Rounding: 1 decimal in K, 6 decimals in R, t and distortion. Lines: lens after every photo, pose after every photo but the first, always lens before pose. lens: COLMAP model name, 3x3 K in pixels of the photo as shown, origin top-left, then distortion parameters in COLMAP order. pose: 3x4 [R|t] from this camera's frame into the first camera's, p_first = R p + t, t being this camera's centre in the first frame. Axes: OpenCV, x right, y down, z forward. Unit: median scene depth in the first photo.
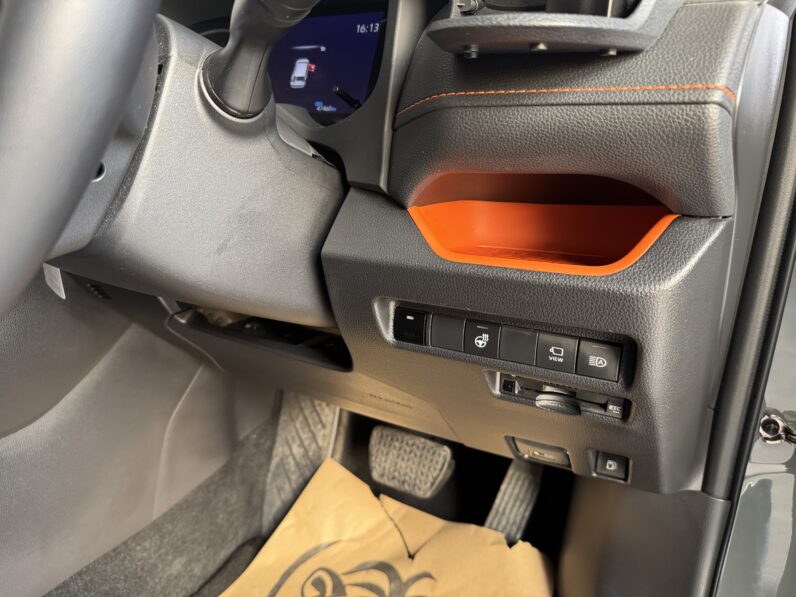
lens RADIAL K [[602.5, 0, 394.9], [0, 602.5, 297.4], [0, 0, 1]] dist [-0.002158, -0.003558]
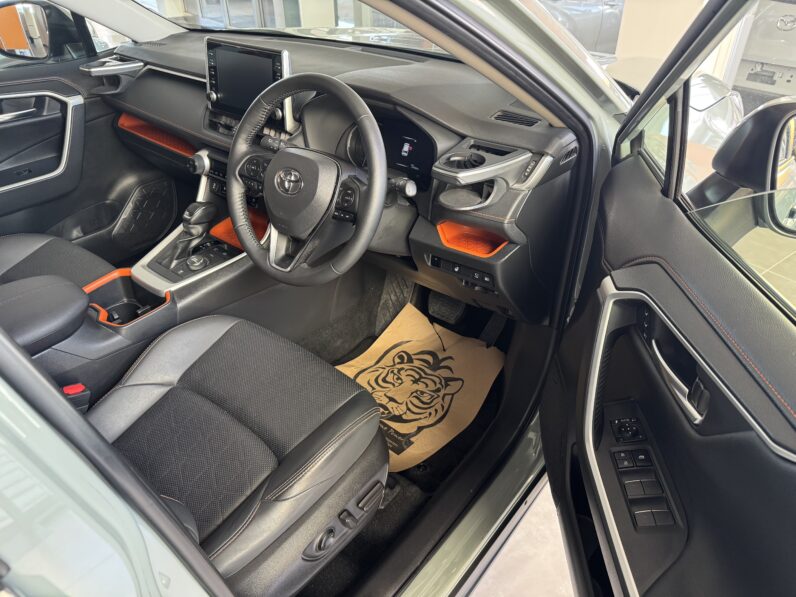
lens RADIAL K [[556.0, 0, 396.8], [0, 556.0, 325.4], [0, 0, 1]] dist [-0.019376, -0.001319]
pose [[0.987310, 0.093143, -0.128618, 0.110264], [-0.052025, 0.954943, 0.292195, -0.230078], [0.150039, -0.281796, 0.947670, -0.905324]]
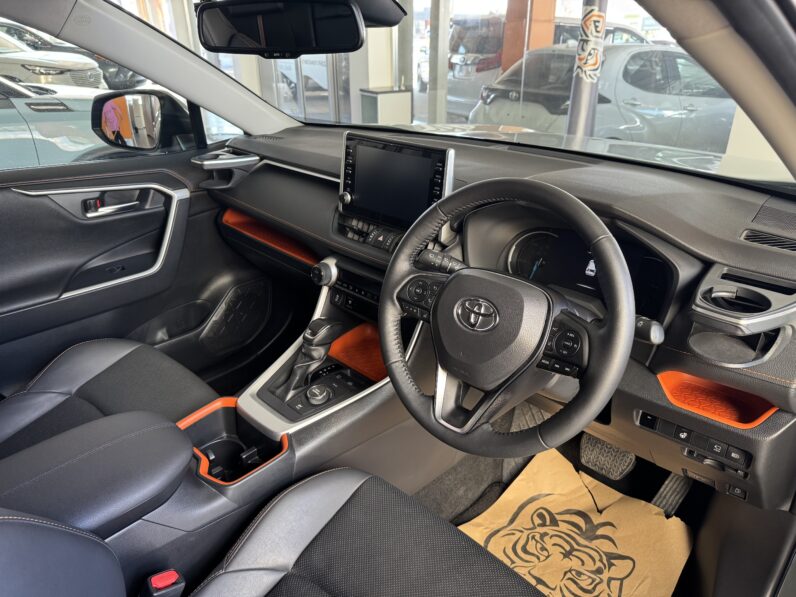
lens RADIAL K [[574.6, 0, 382.9], [0, 574.6, 310.6], [0, 0, 1]] dist [0.060229, -0.107563]
pose [[0.962195, 0.109754, -0.249268, -0.217621], [-0.080931, 0.989089, 0.123099, -0.274362], [0.260059, -0.098272, 0.960579, -0.655064]]
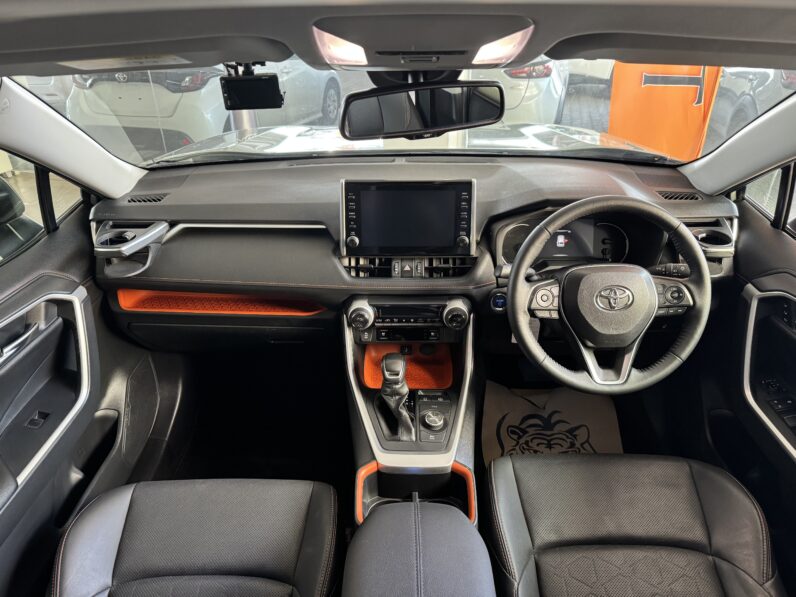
lens RADIAL K [[568.4, 0, 400.9], [0, 568.4, 297.0], [0, 0, 1]] dist [0.001501, -0.003747]
pose [[0.881660, -0.245701, 0.402874, -1.235888], [0.174322, 0.962947, 0.205781, -0.515933], [-0.438506, -0.111199, 0.891822, -0.639069]]
